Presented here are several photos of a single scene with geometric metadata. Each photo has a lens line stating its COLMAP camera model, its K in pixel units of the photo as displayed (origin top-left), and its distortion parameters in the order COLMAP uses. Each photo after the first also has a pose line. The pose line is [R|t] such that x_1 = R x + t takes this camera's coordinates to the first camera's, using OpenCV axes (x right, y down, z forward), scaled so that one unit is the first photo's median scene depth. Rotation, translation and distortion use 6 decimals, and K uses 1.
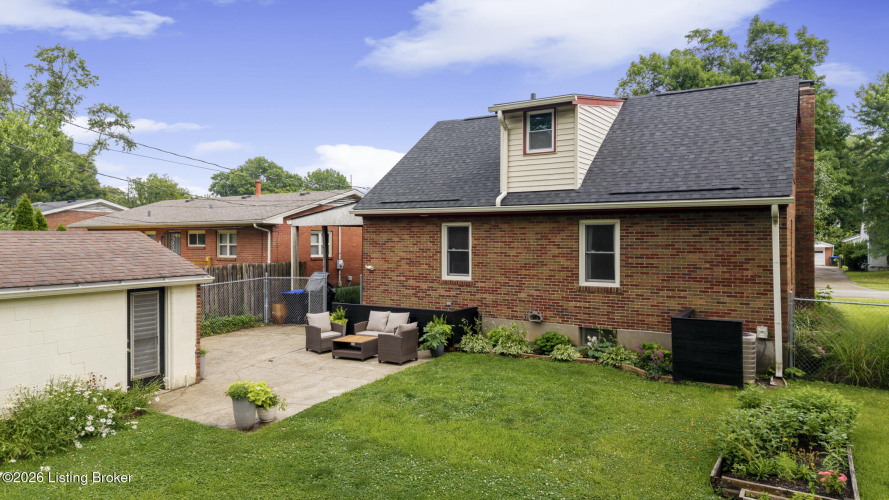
lens RADIAL K [[594.4, 0, 448.8], [0, 594.4, 251.4], [0, 0, 1]] dist [0.066424, -0.081236]
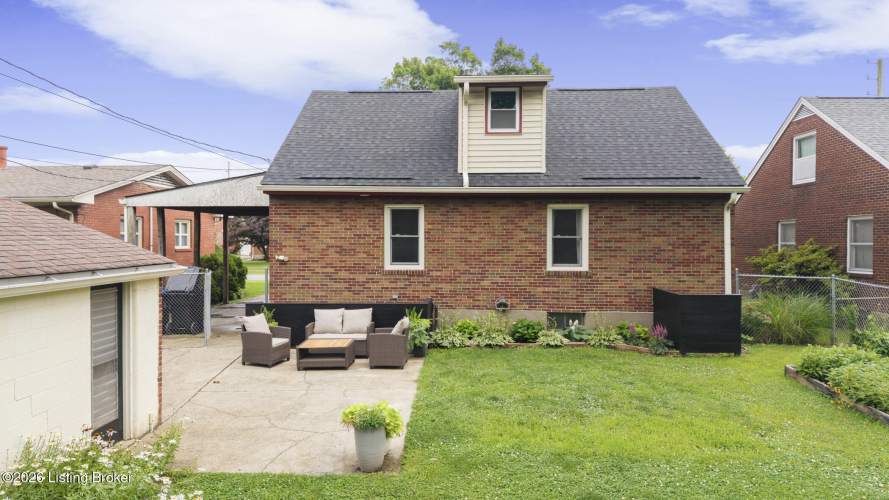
lens RADIAL K [[594.4, 0, 448.8], [0, 594.4, 251.4], [0, 0, 1]] dist [0.066424, -0.081236]
pose [[0.872385, -0.006977, 0.488769, -0.392105], [0.007495, 0.999972, 0.000897, 0.022754], [-0.488762, 0.002881, 0.872413, 0.213047]]
